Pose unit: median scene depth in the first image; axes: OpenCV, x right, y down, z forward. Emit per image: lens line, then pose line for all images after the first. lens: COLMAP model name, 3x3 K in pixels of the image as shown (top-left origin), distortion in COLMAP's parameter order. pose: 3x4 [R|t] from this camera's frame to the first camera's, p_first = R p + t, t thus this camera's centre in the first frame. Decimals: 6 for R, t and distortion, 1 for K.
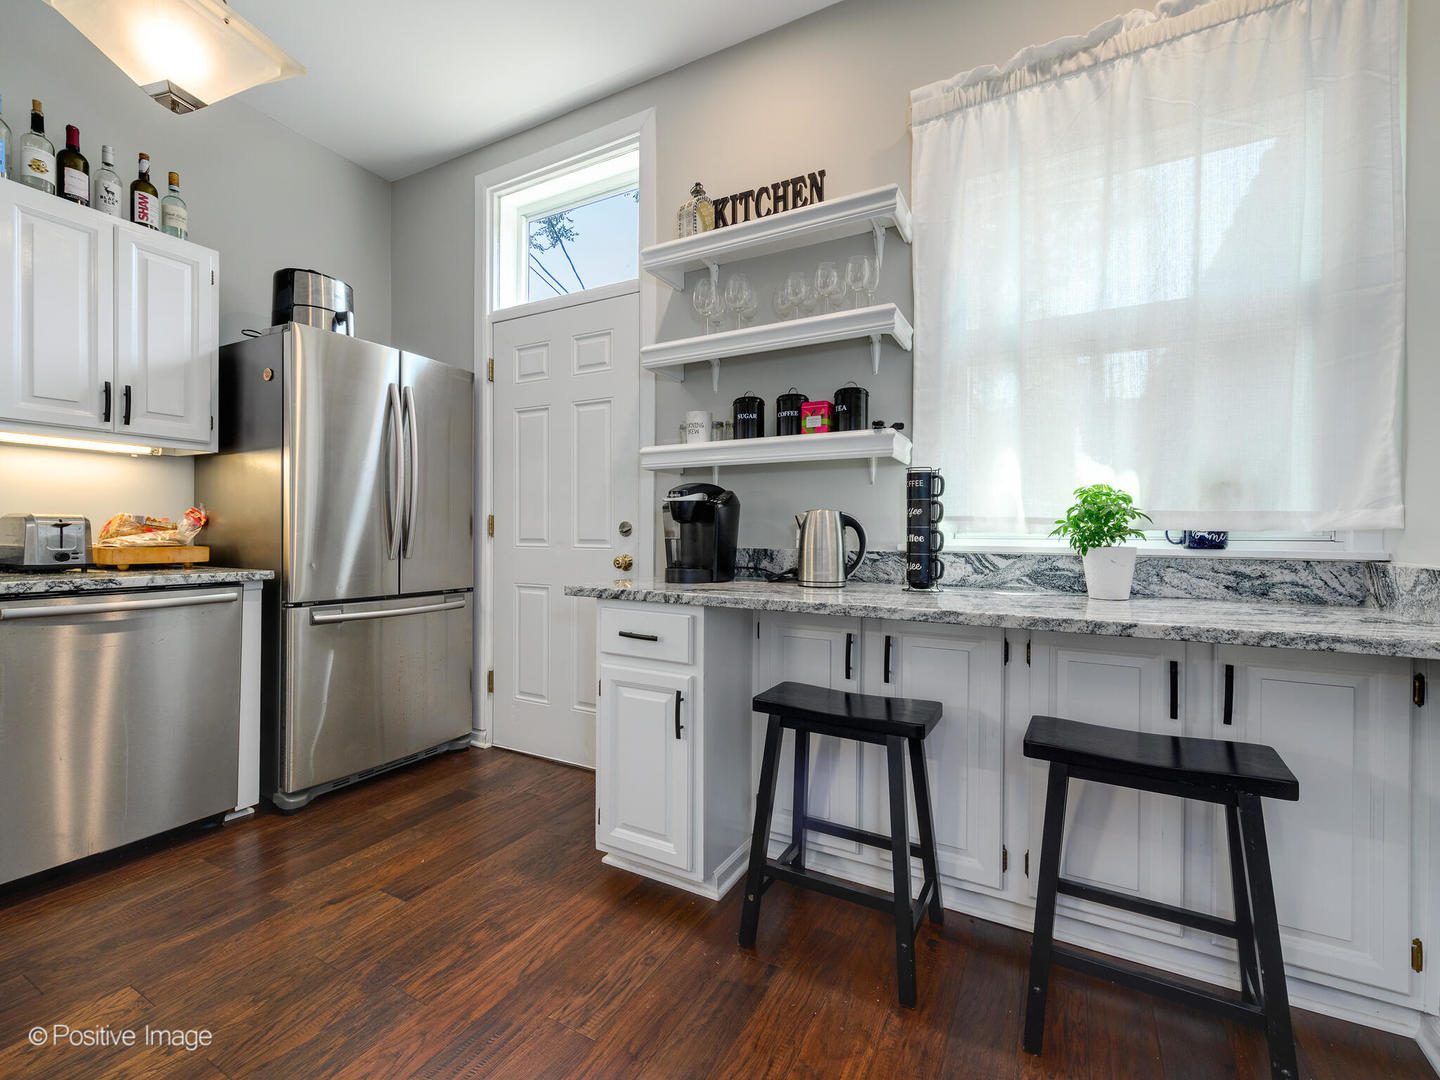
lens RADIAL K [[627.5, 0, 723.8], [0, 627.5, 534.1], [0, 0, 1]] dist [0.000690, -0.000112]
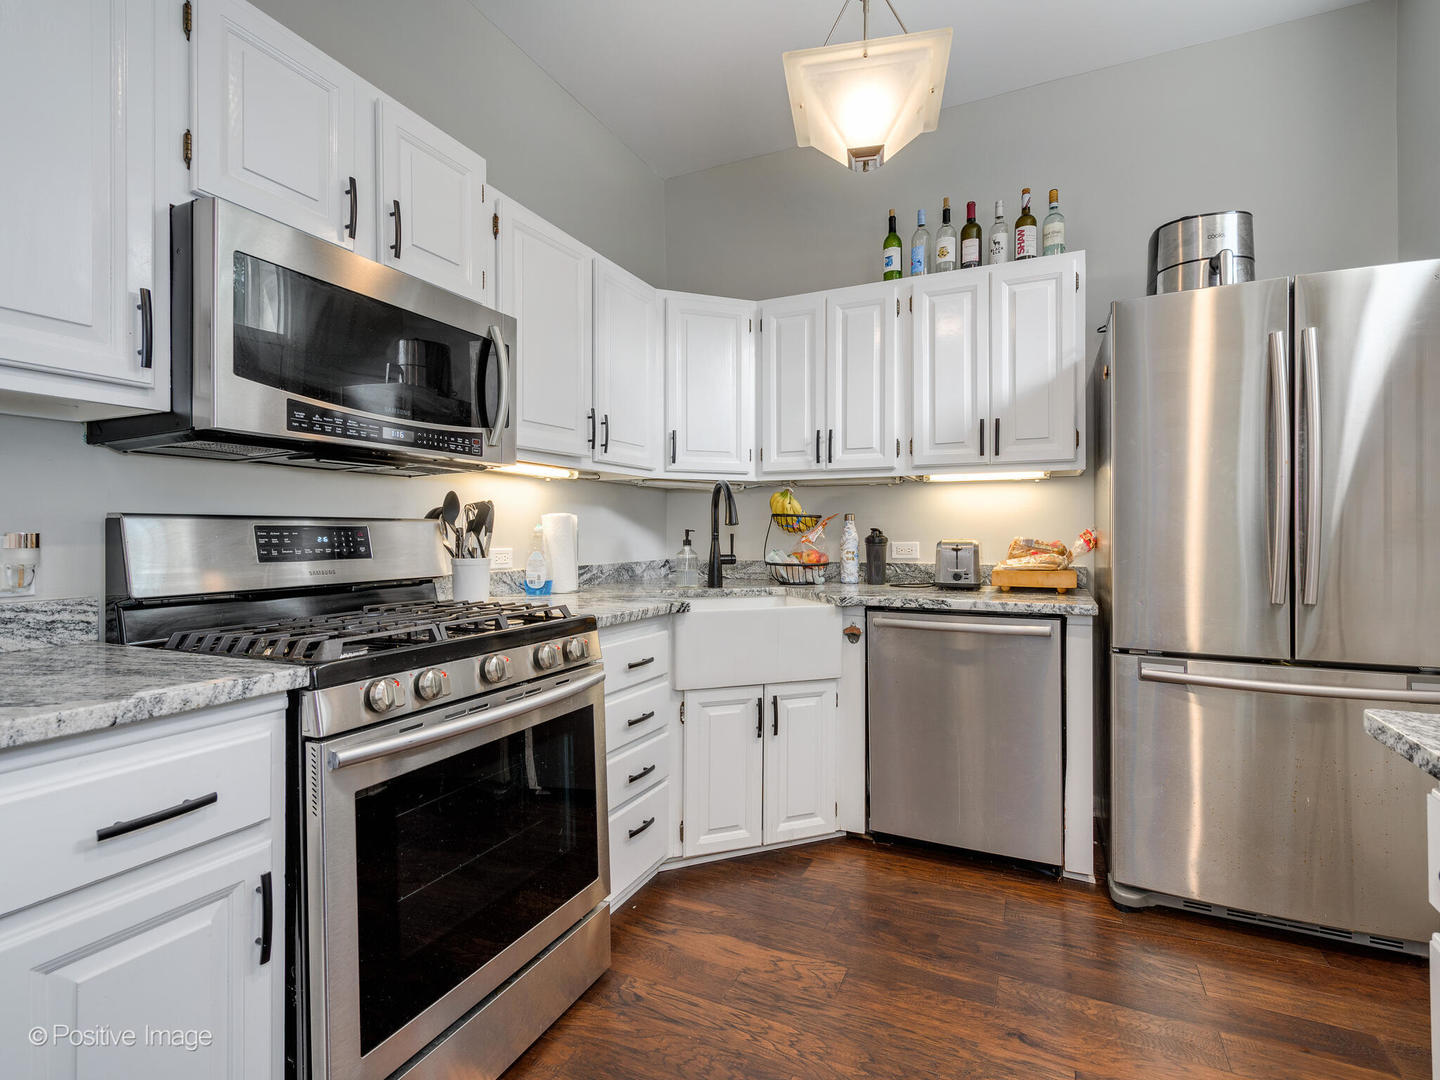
lens RADIAL K [[684.9, 0, 726.3], [0, 684.9, 532.2], [0, 0, 1]] dist [0.005531, 0.000084]
pose [[0.051480, -0.007634, -0.998645, 0.177675], [0.000124, 0.999971, -0.007638, -0.033604], [0.998674, 0.000269, 0.051480, 0.459984]]
